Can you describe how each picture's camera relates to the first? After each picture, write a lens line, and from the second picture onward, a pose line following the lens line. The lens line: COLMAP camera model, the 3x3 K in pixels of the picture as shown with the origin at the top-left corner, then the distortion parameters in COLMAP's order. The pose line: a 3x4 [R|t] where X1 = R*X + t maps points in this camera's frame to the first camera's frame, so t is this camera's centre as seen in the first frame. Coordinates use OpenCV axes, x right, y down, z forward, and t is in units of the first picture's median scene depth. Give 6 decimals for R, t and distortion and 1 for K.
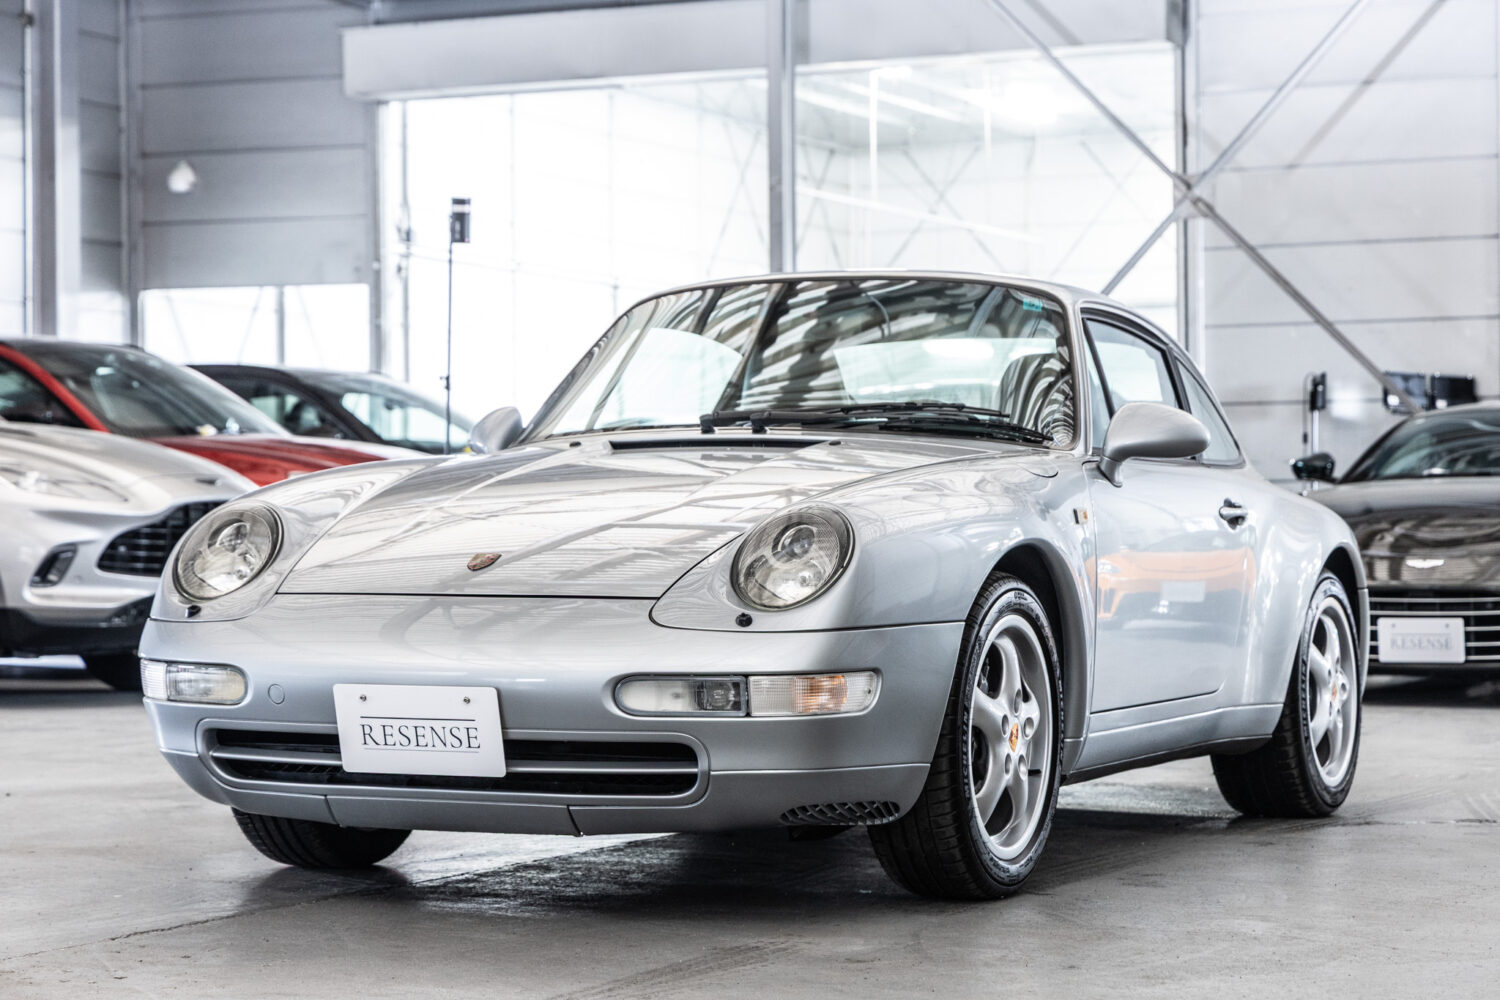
lens RADIAL K [[3677.1, 0, 758.1], [0, 3677.1, 515.2], [0, 0, 1]] dist [0.016397, 0.000000]
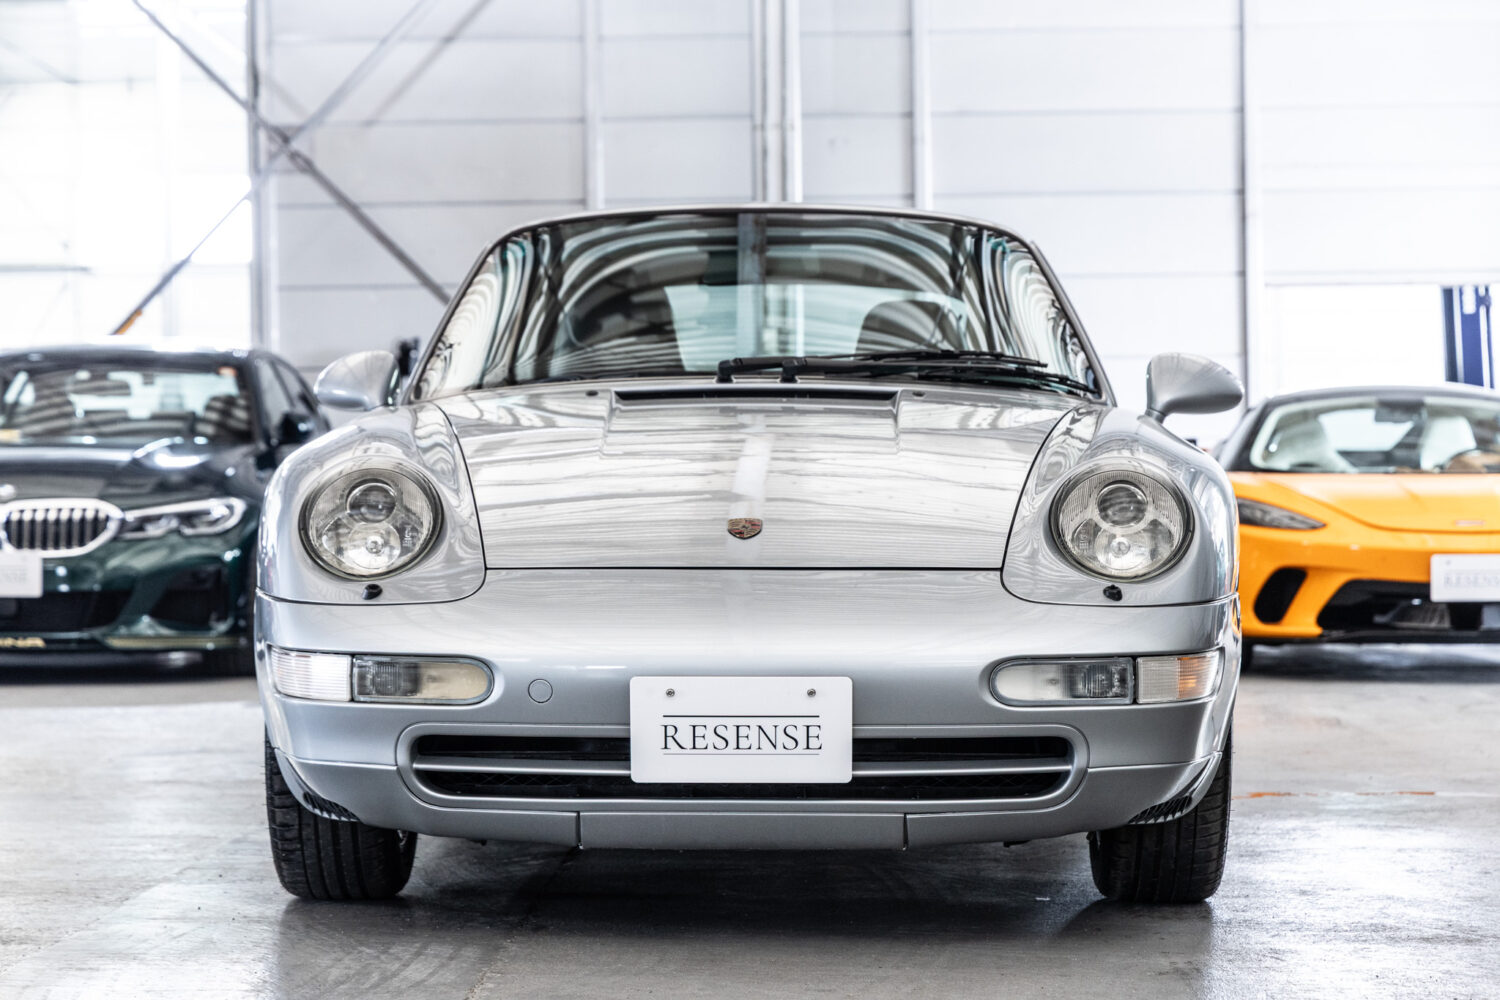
lens RADIAL K [[3677.1, 0, 778.8], [0, 3677.1, 552.4], [0, 0, 1]] dist [0.016397, 0.000000]
pose [[0.914971, -0.007288, 0.403453, -0.409841], [0.001018, 0.999875, 0.015754, 0.004911], [-0.403517, -0.014004, 0.914865, 0.227888]]
